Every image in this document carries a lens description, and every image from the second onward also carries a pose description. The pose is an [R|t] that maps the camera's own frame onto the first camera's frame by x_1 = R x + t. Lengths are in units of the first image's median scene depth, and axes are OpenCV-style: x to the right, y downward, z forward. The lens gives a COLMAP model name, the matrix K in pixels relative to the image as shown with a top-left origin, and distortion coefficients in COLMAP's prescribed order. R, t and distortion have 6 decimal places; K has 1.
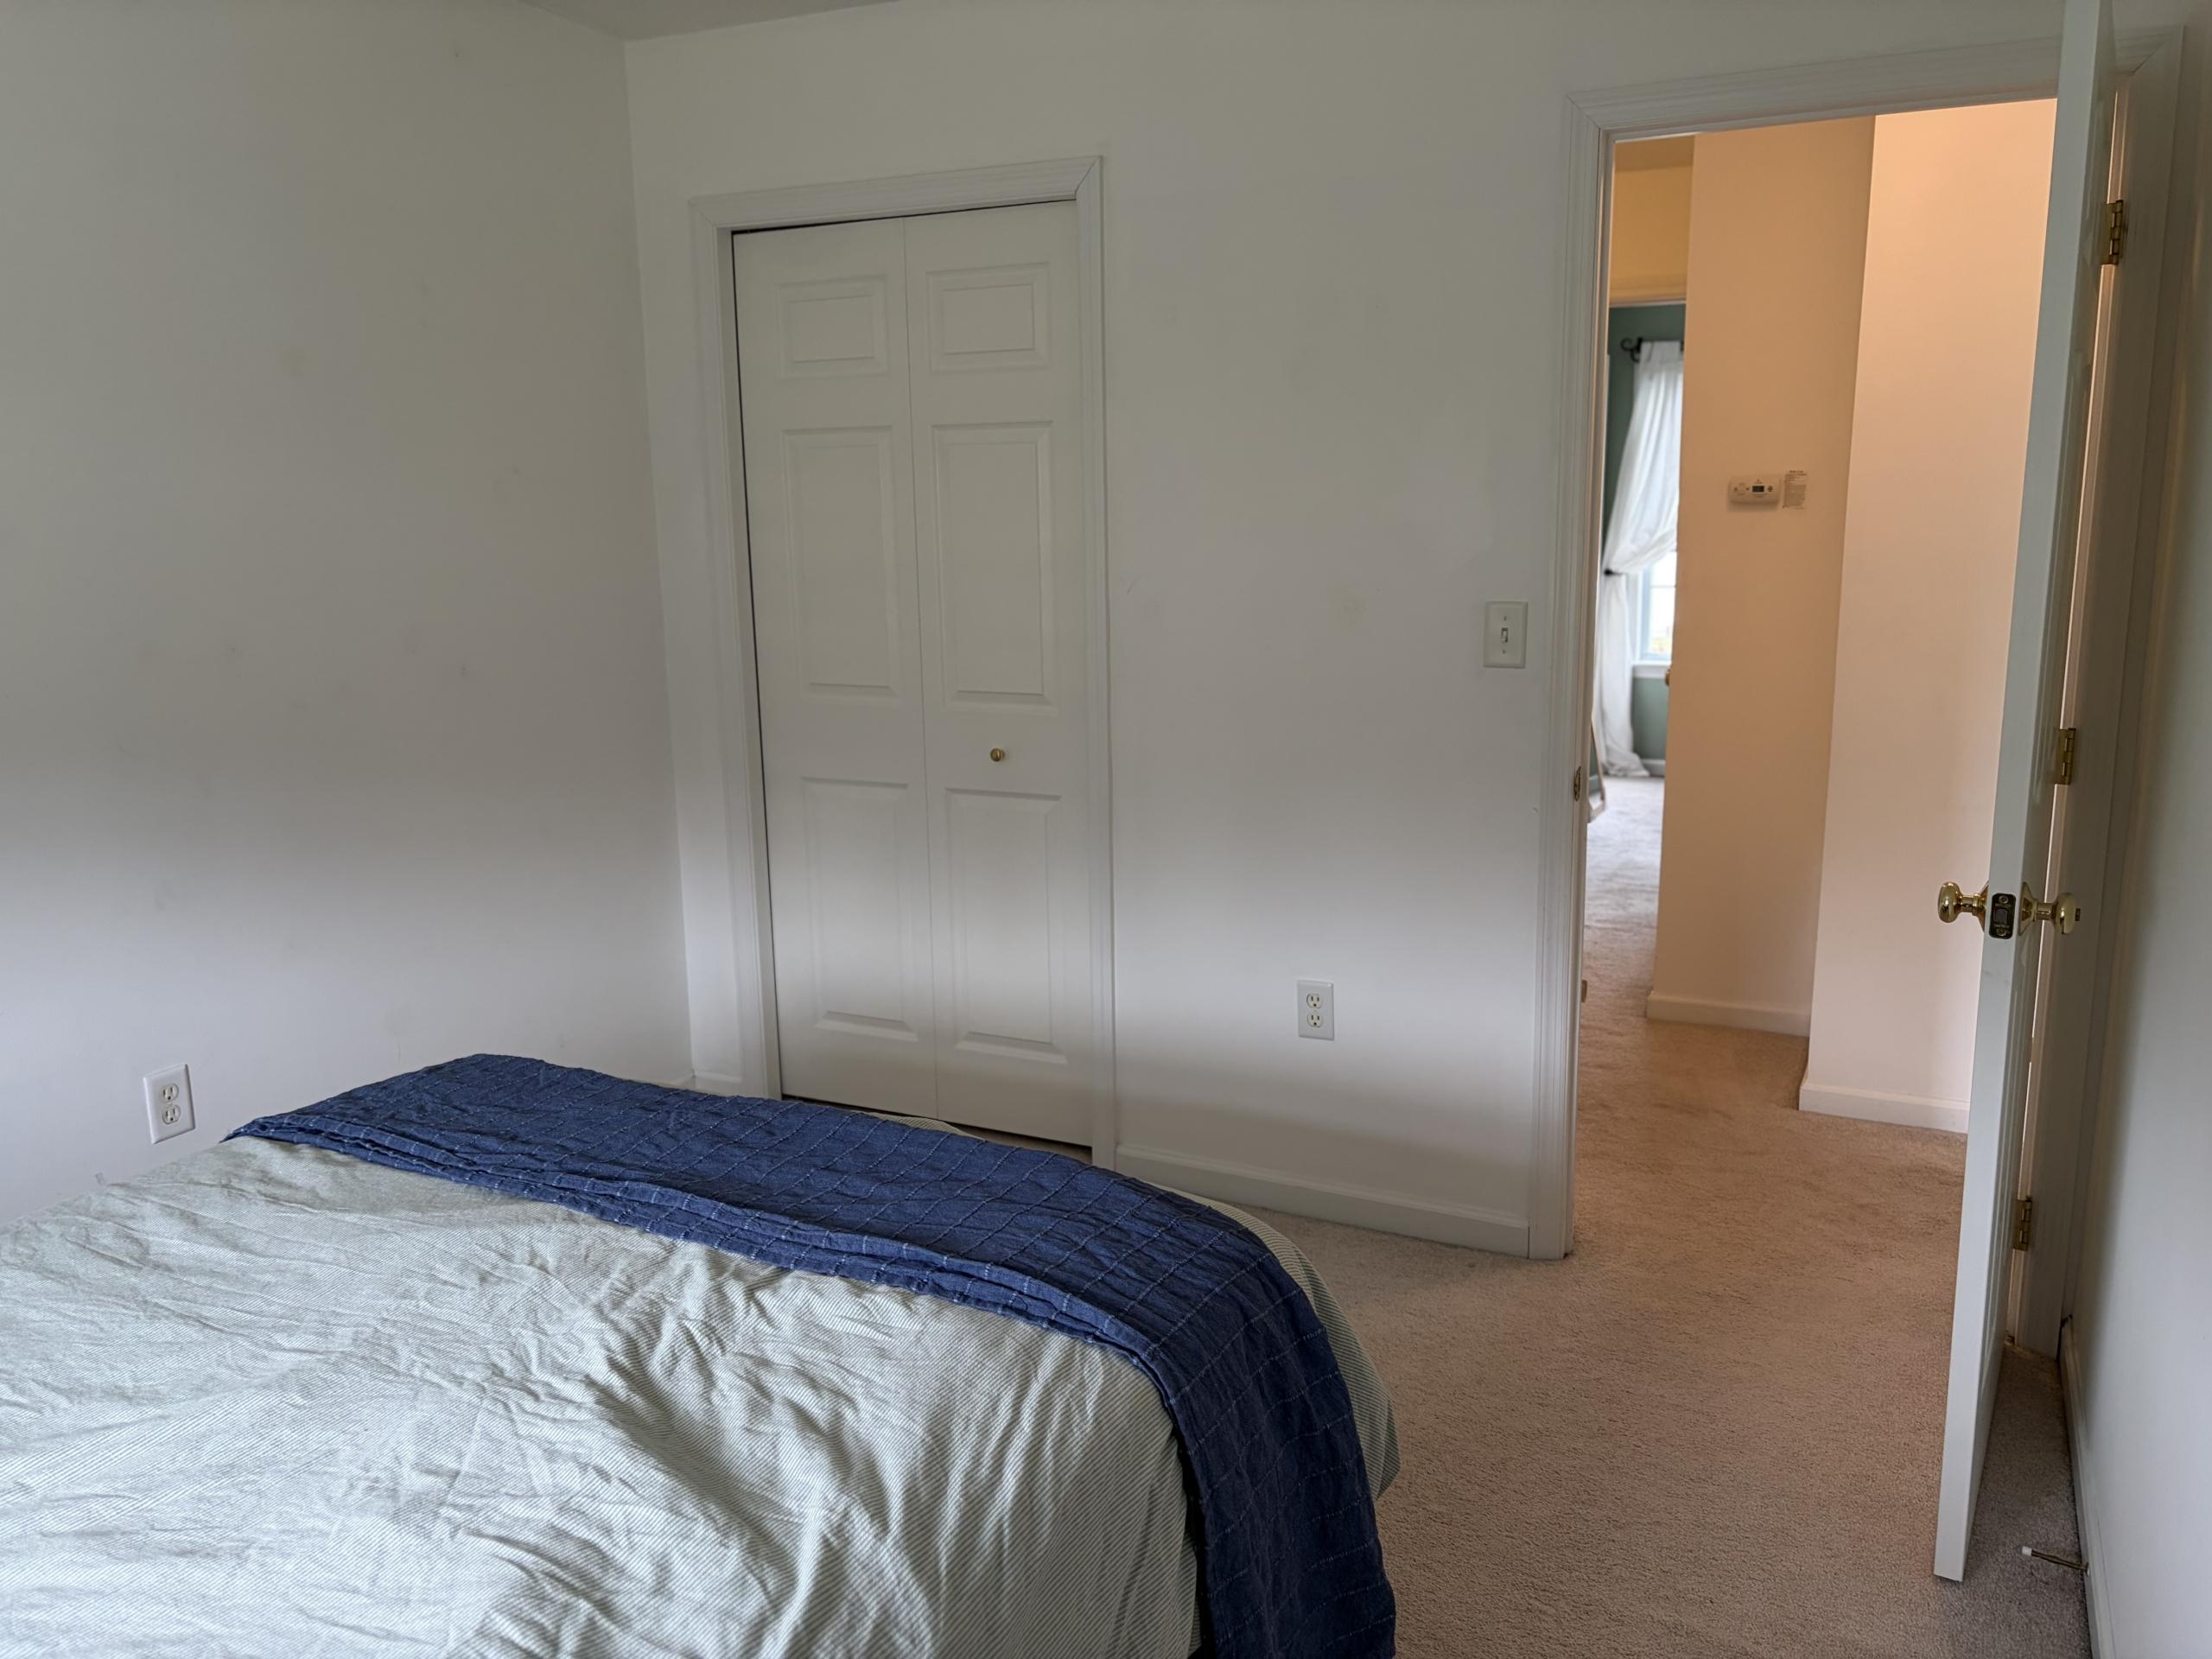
lens RADIAL K [[1680.1, 0, 1106.0], [0, 1680.1, 829.5], [0, 0, 1]] dist [0.064486, -0.075517]
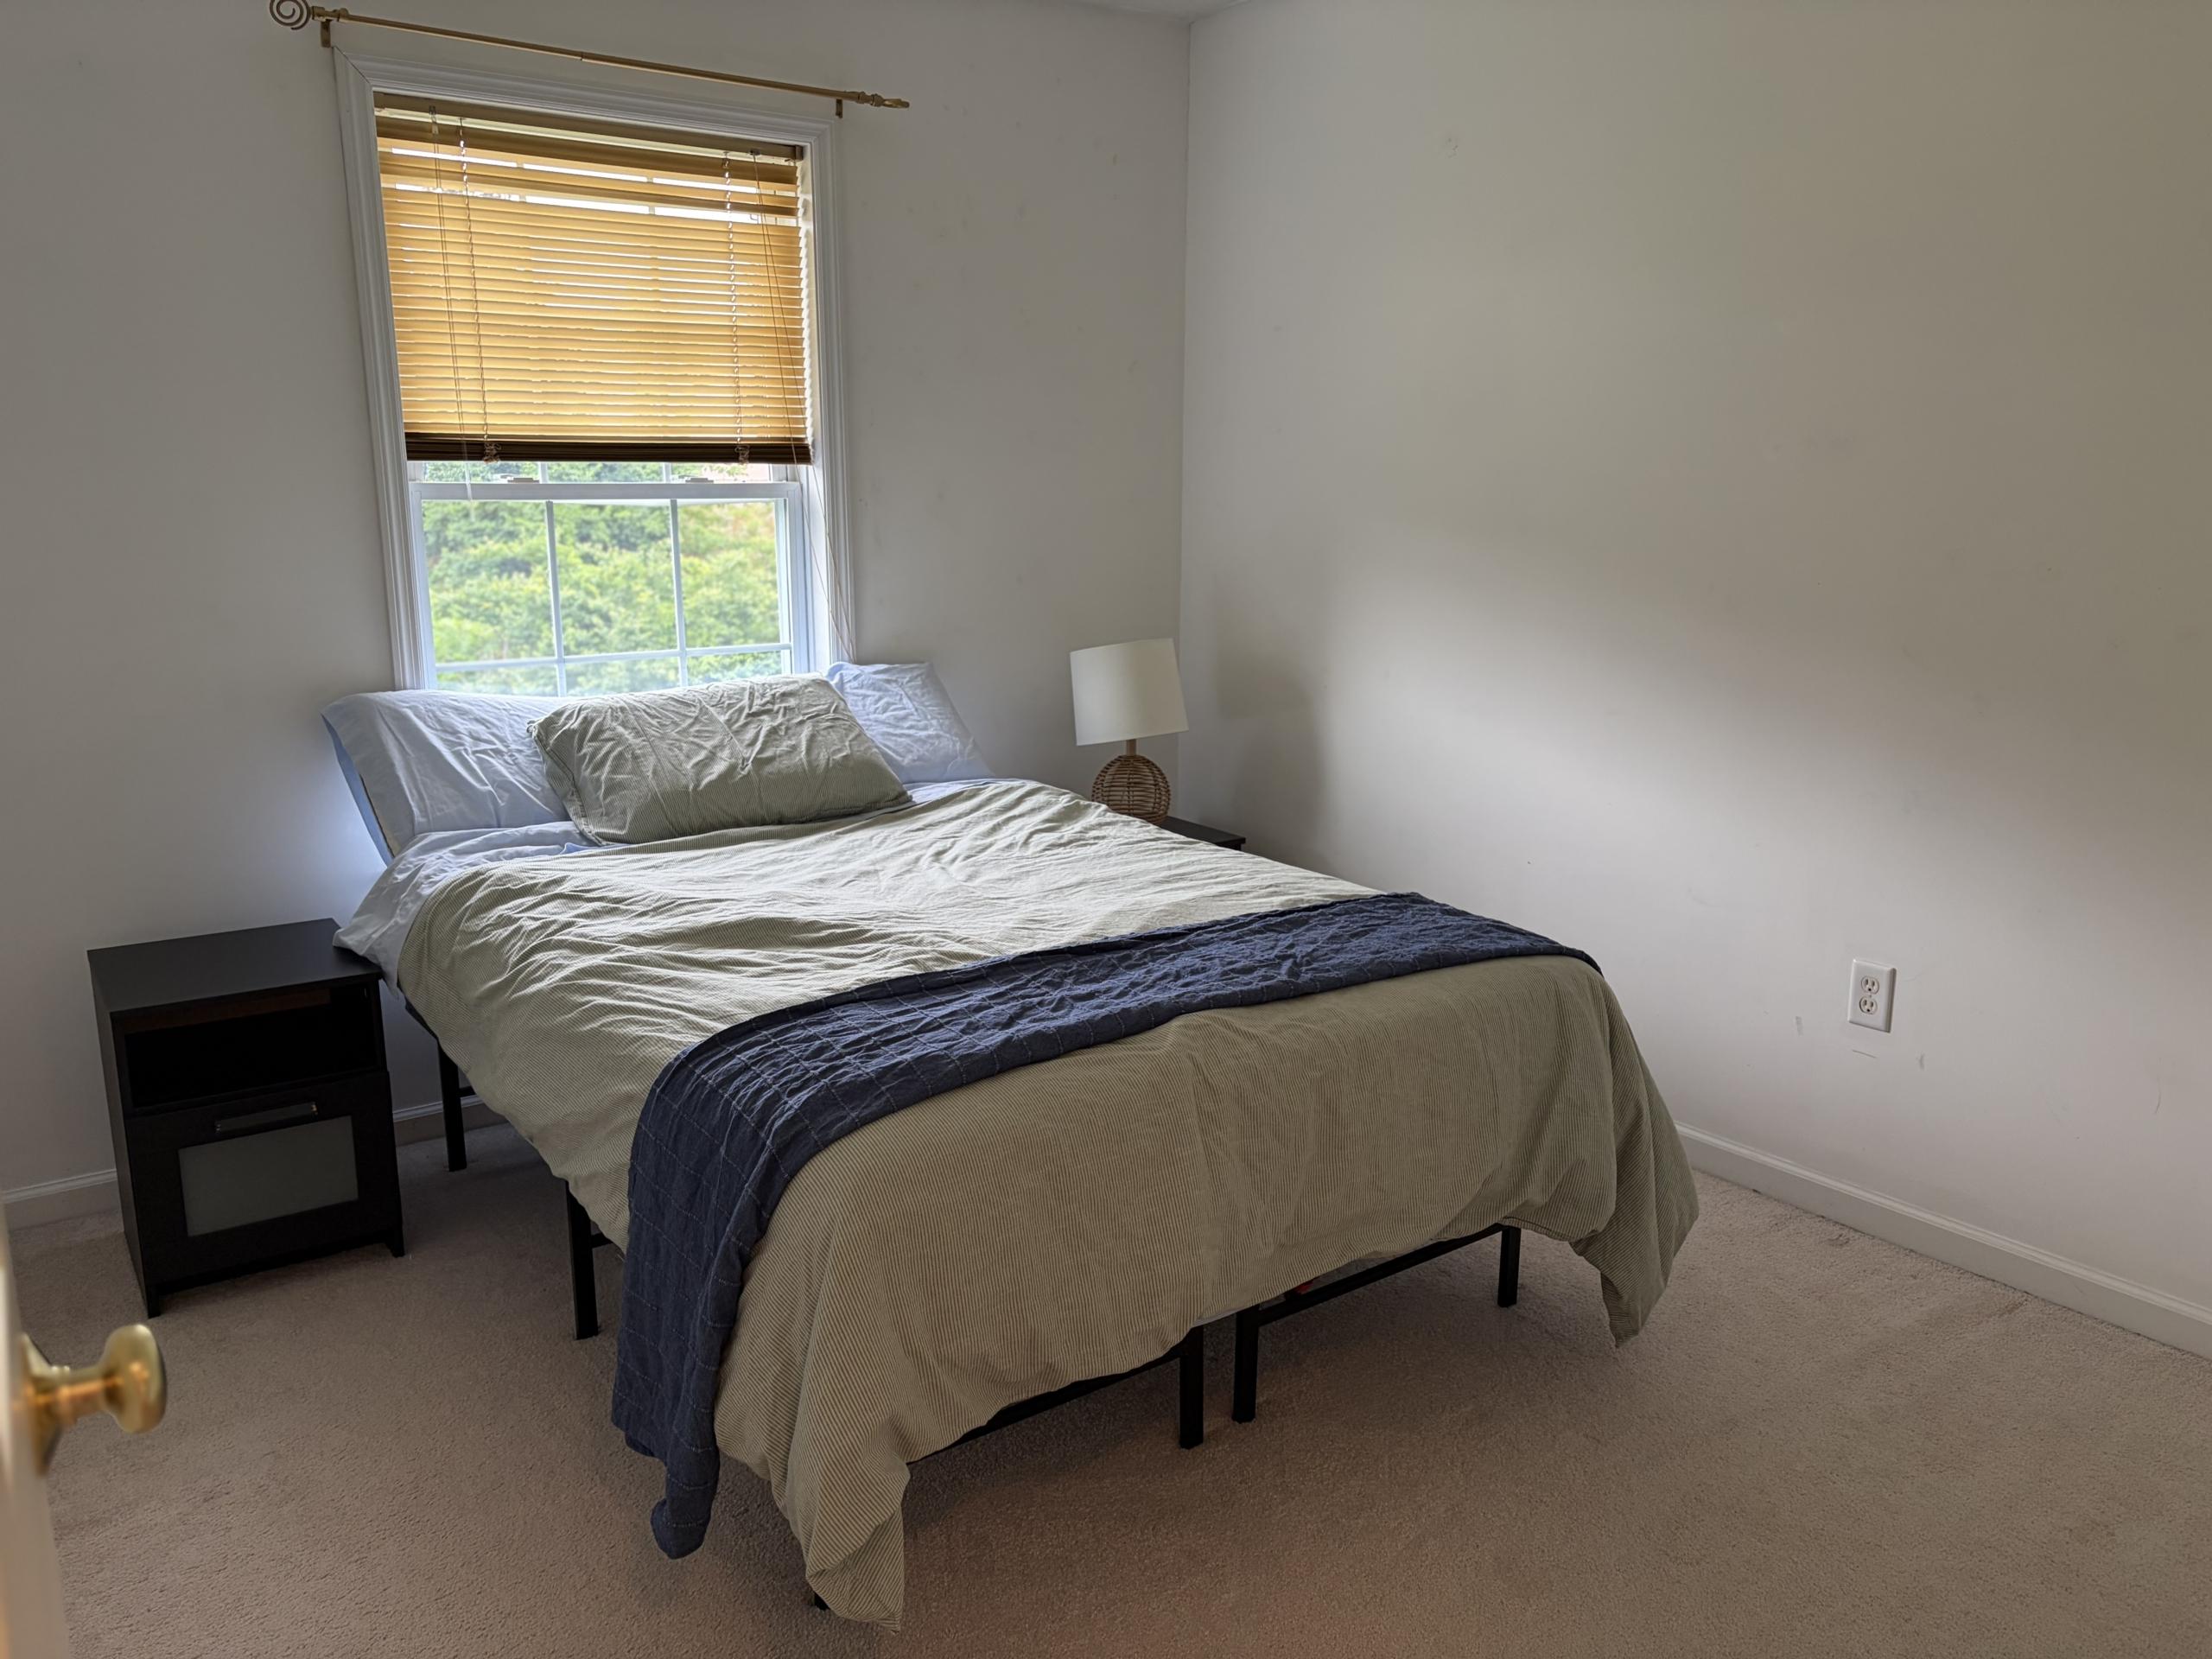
lens RADIAL K [[1680.1, 0, 1106.0], [0, 1680.1, 829.5], [0, 0, 1]] dist [0.064486, -0.075517]
pose [[-0.453412, 0.200791, -0.868389, 0.976065], [-0.172222, 0.936196, 0.306392, -0.308178], [0.874504, 0.288478, -0.389902, 1.758963]]
